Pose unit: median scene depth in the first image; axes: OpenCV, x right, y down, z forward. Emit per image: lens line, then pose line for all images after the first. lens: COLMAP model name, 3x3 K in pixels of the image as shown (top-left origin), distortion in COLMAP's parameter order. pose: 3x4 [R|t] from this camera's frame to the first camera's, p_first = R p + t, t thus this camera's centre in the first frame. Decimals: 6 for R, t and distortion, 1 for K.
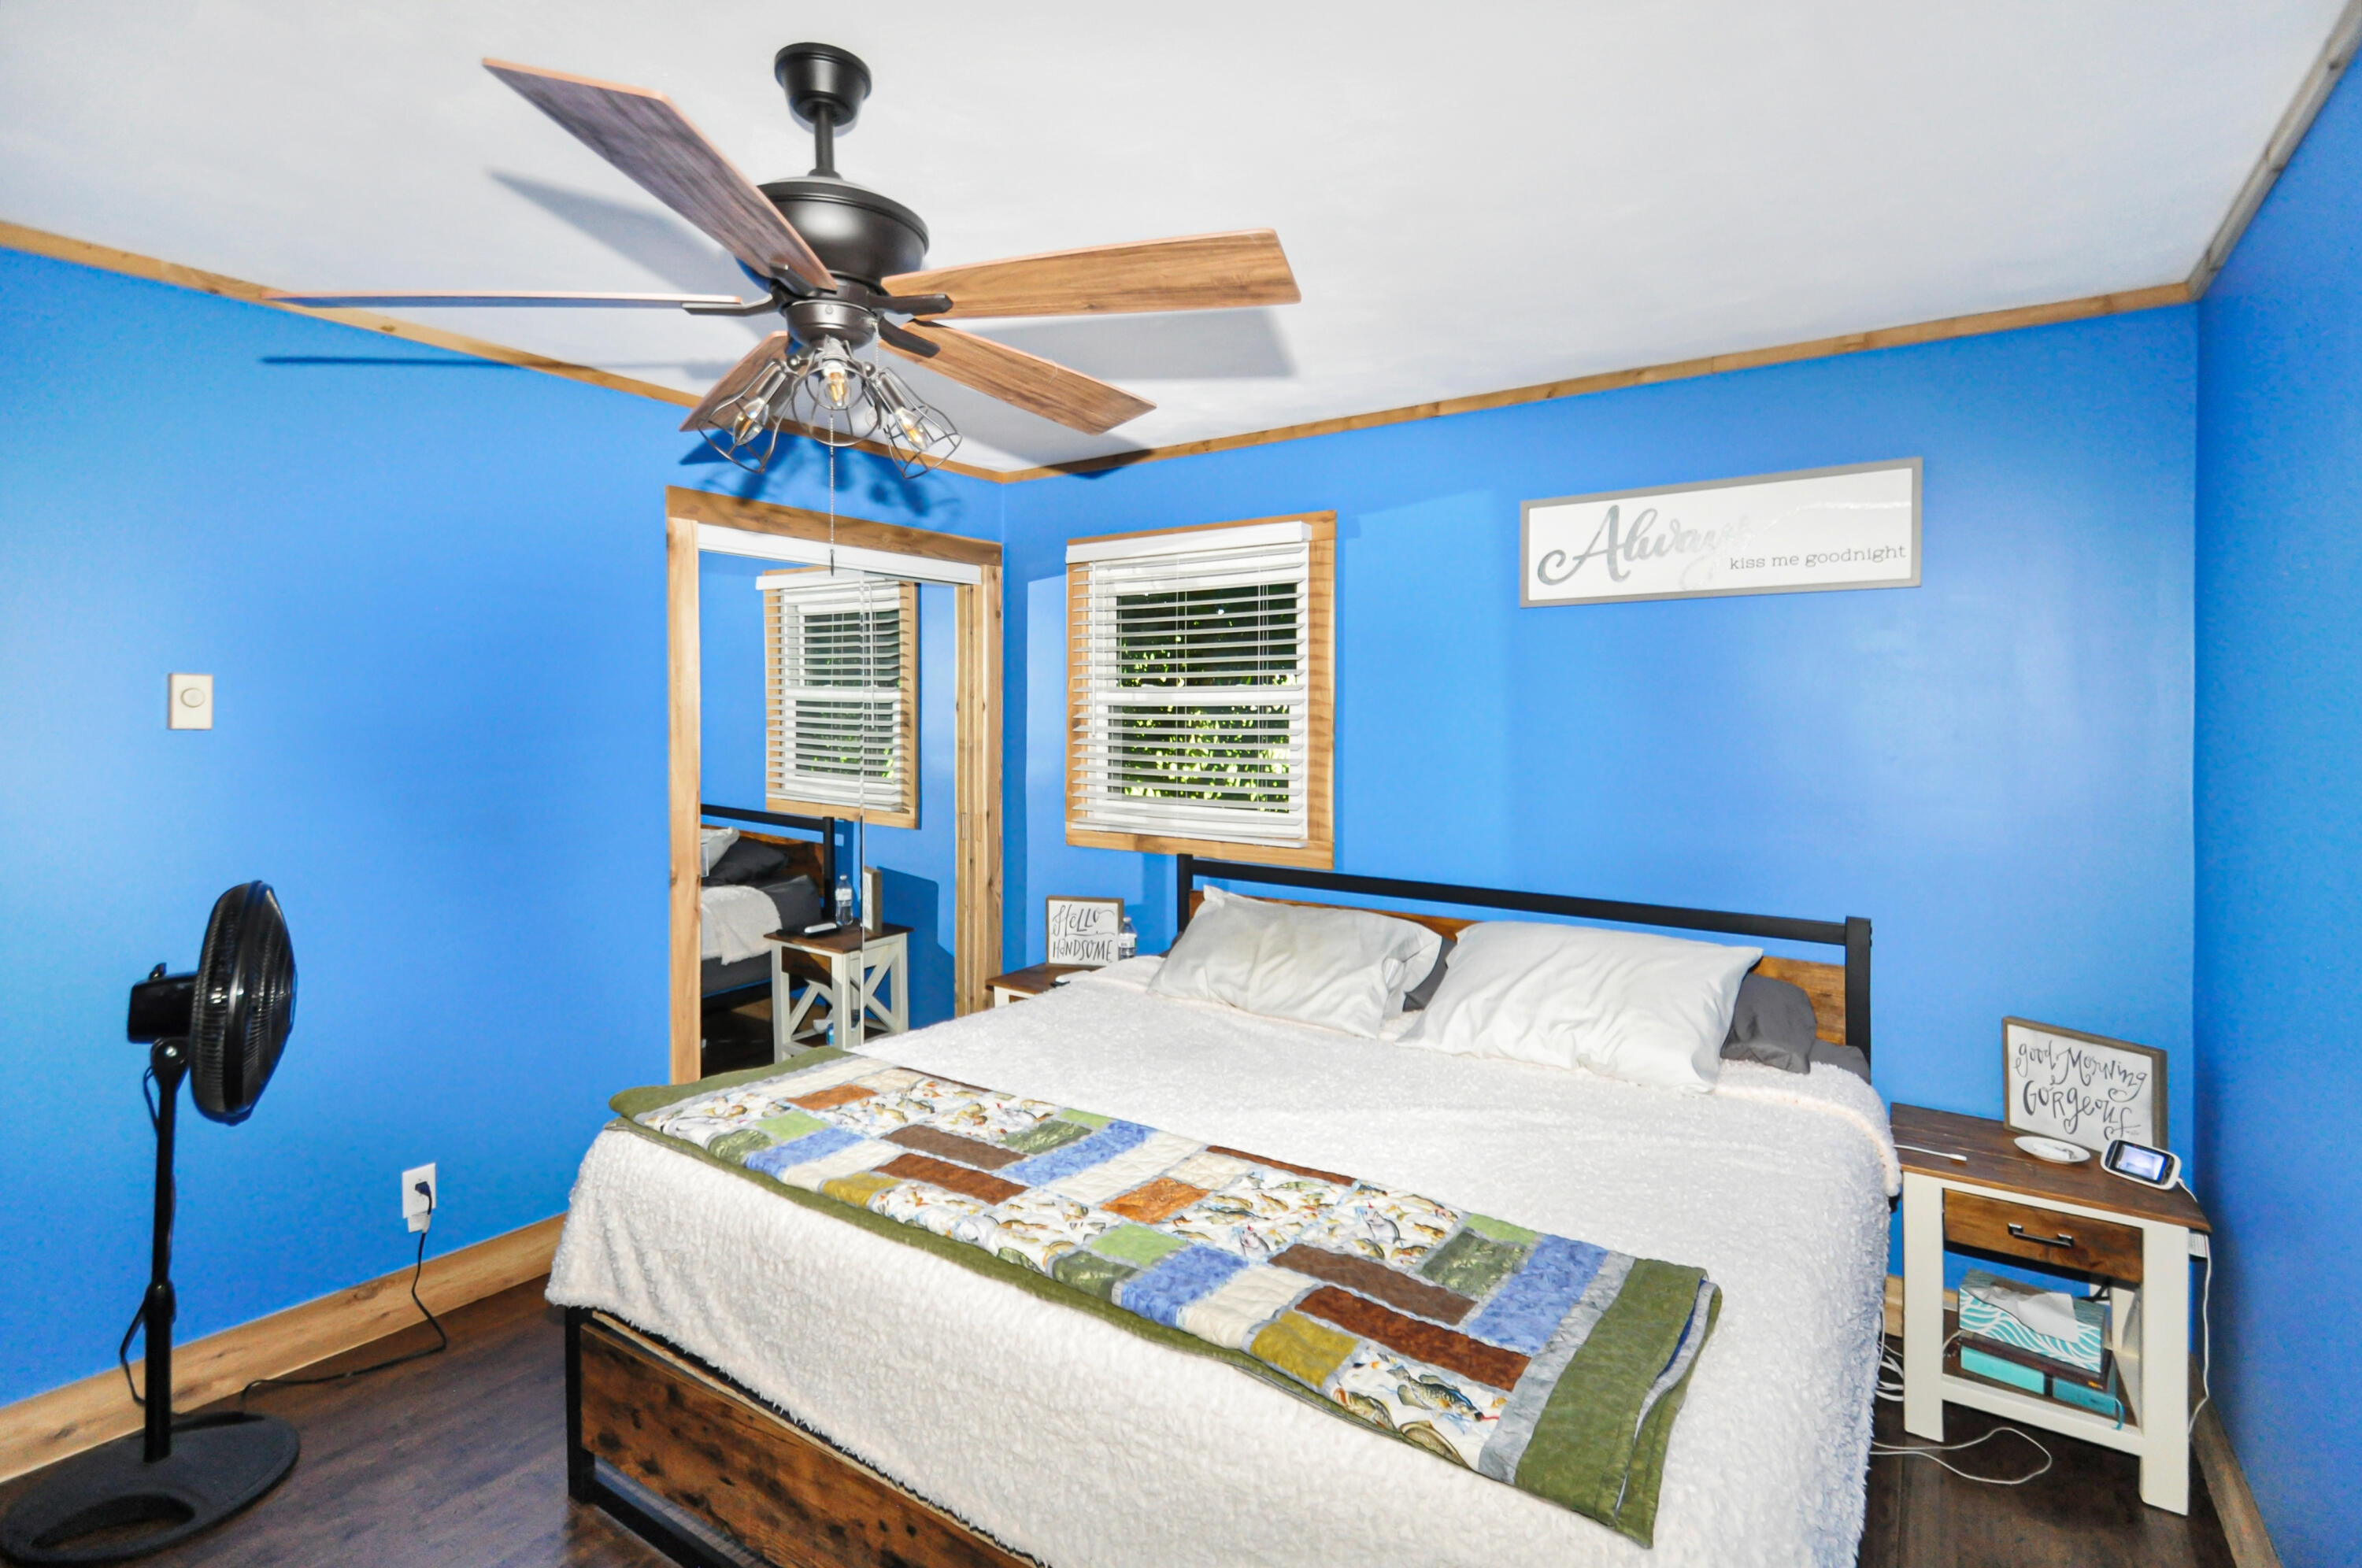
lens RADIAL K [[1132.6, 0, 1178.2], [0, 1132.6, 761.9], [0, 0, 1]] dist [0.017252, -0.000016]
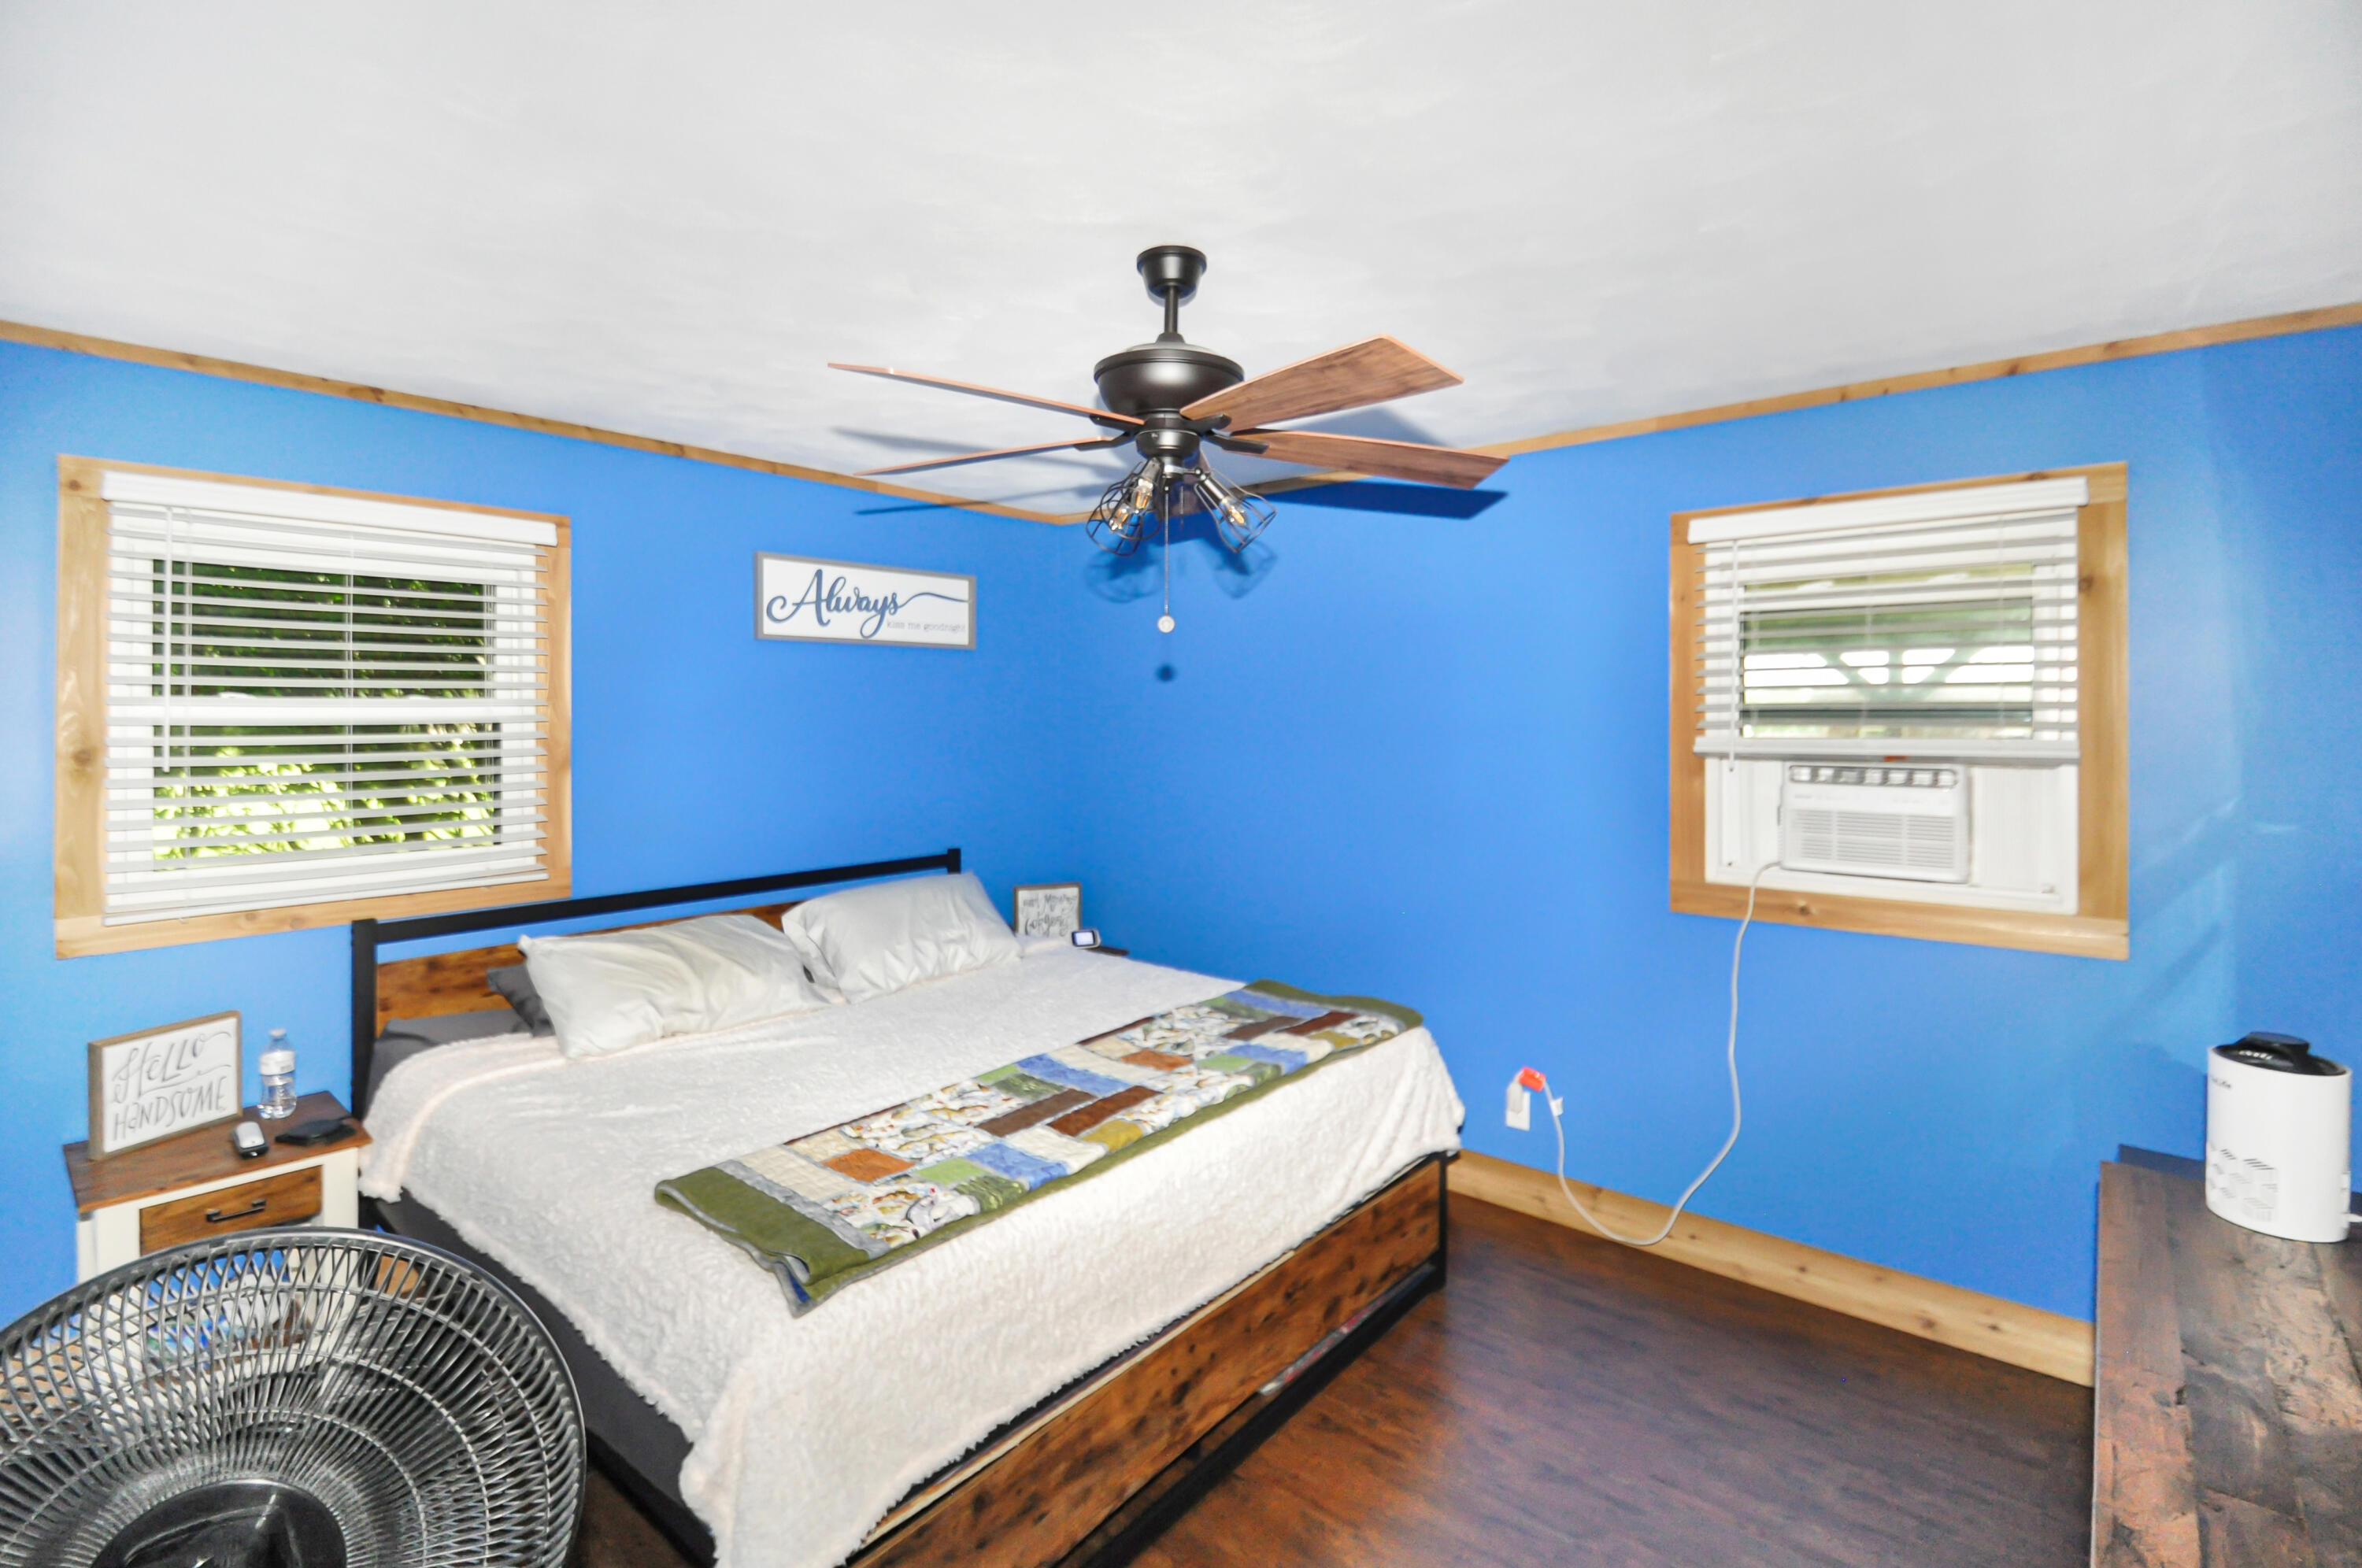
lens RADIAL K [[1094.7, 0, 1178.2], [0, 1094.7, 703.8], [0, 0, 1]] dist [0.002052, 0.000173]
pose [[0.084157, 0.001219, 0.996452, -1.137829], [0.045066, 0.998971, -0.005028, -0.058267], [-0.995433, 0.045329, 0.084015, 0.647712]]
